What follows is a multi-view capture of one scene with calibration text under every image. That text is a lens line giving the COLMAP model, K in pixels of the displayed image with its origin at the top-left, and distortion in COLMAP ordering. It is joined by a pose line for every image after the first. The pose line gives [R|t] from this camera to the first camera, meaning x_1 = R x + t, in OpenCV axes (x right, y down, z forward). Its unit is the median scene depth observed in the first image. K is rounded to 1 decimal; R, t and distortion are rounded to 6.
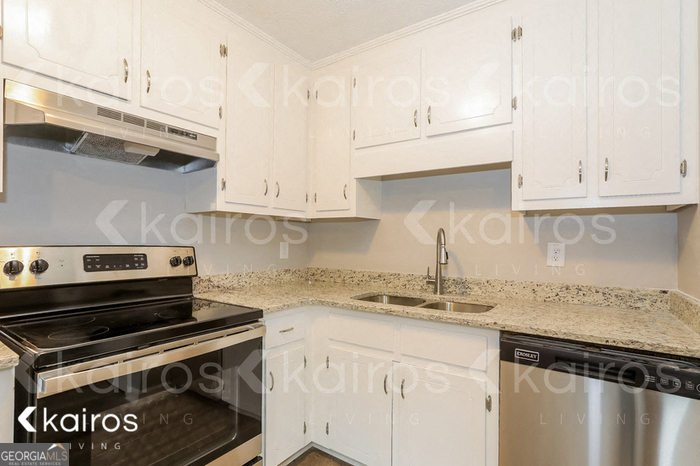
lens RADIAL K [[341.6, 0, 350.0], [0, 341.6, 233.0], [0, 0, 1]] dist [0.000349, 0.000189]
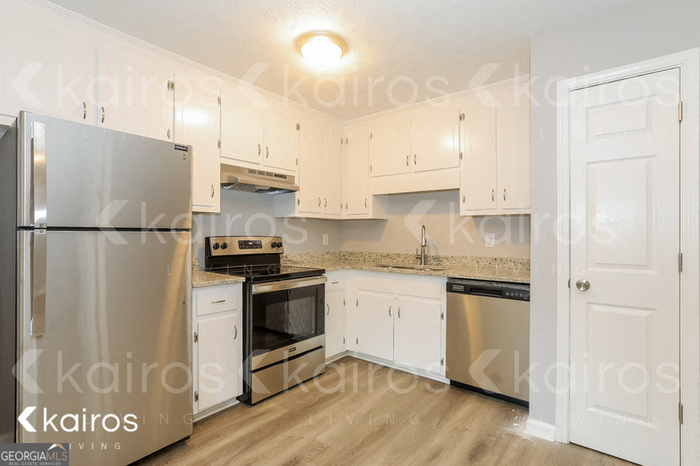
lens RADIAL K [[341.6, 0, 350.0], [0, 341.6, 233.0], [0, 0, 1]] dist [0.000349, 0.000189]
pose [[0.999281, -0.006930, -0.037269, -0.034683], [0.007702, 0.999758, 0.020592, -0.013659], [0.037118, -0.020864, 0.999093, -0.744926]]
